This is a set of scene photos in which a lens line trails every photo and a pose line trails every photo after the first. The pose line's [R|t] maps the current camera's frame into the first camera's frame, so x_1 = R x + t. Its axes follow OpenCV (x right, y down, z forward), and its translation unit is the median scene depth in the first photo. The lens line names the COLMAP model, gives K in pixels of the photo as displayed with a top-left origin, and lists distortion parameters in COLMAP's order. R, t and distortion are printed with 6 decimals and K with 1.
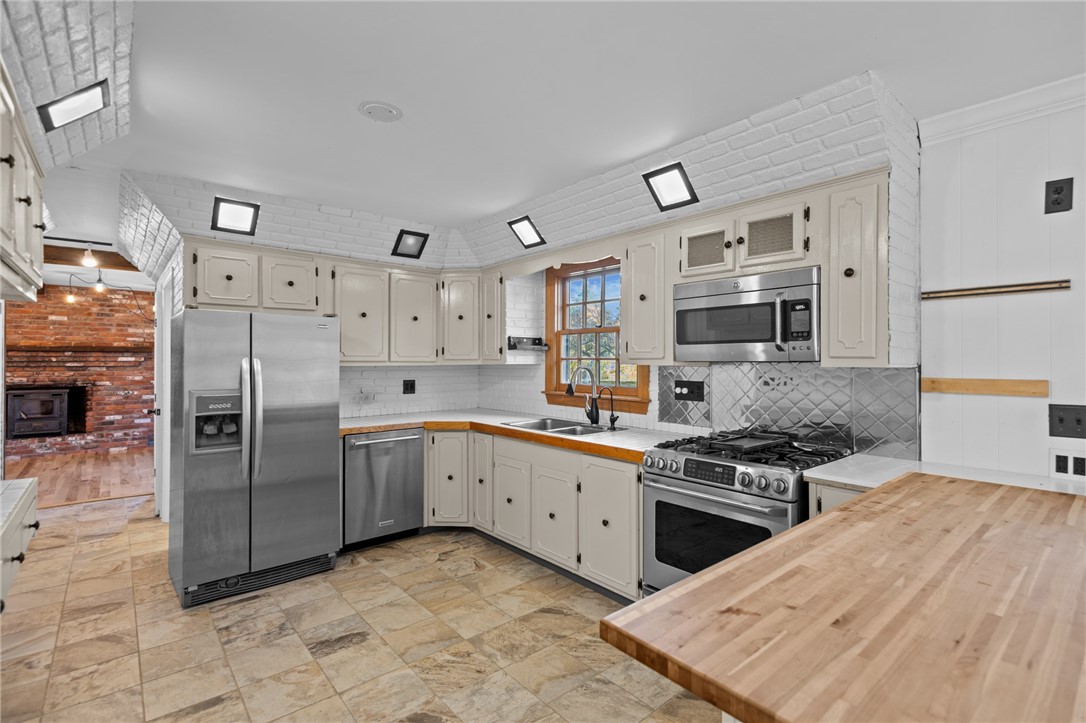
lens RADIAL K [[506.0, 0, 548.0], [0, 506.0, 359.8], [0, 0, 1]] dist [0.007133, -0.001925]
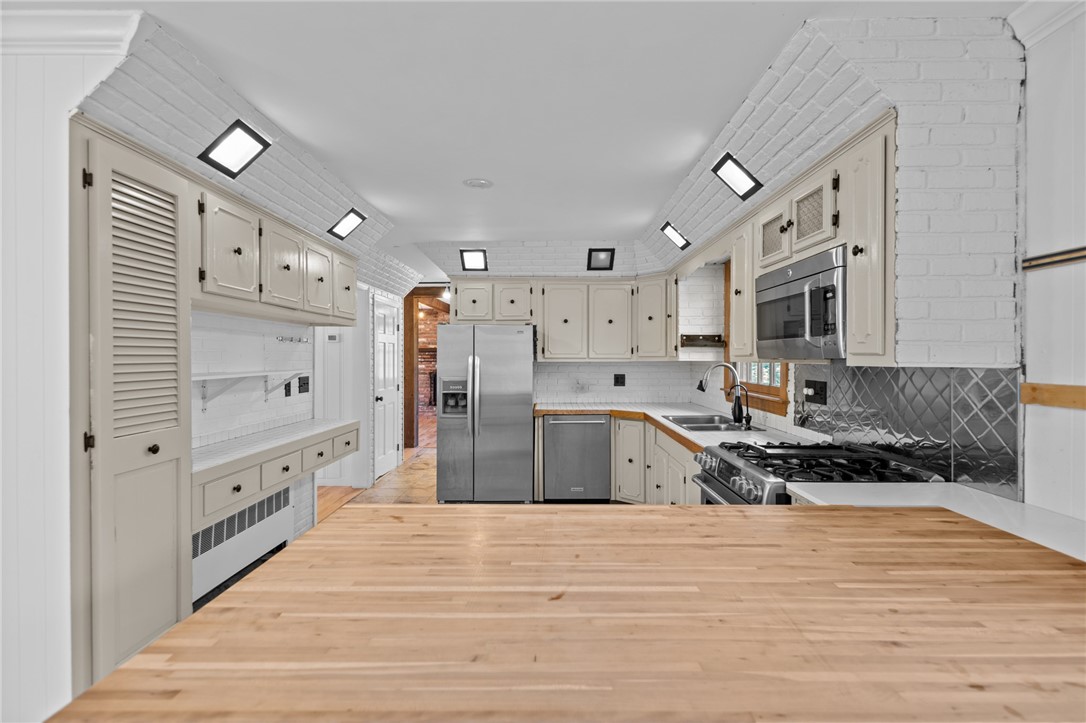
lens RADIAL K [[506.0, 0, 551.2], [0, 506.0, 360.3], [0, 0, 1]] dist [0.007133, -0.001925]
pose [[0.753431, 0.003113, -0.657520, 0.510203], [0.002469, 0.999968, 0.007563, -0.001485], [0.657523, -0.007322, 0.753399, 0.037742]]
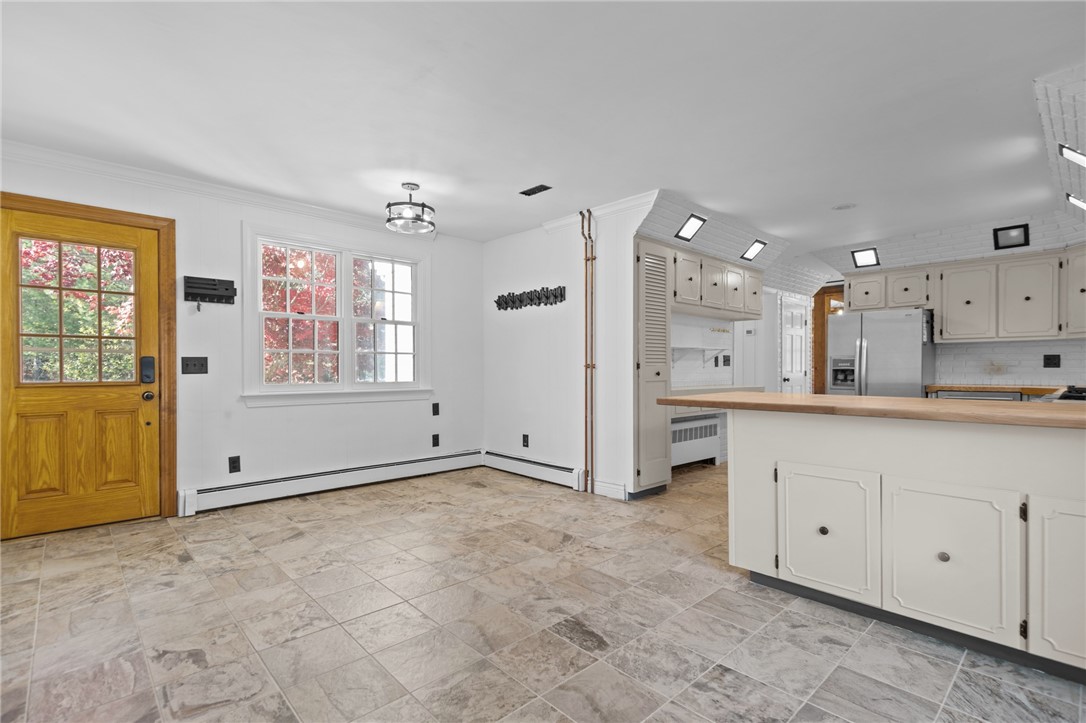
lens RADIAL K [[506.0, 0, 546.4], [0, 506.0, 371.9], [0, 0, 1]] dist [0.007133, -0.001925]
pose [[0.039797, 0.009446, -0.999163, 1.057925], [0.005596, 0.999938, 0.009676, 0.083530], [0.999192, -0.005977, 0.039742, -0.157566]]
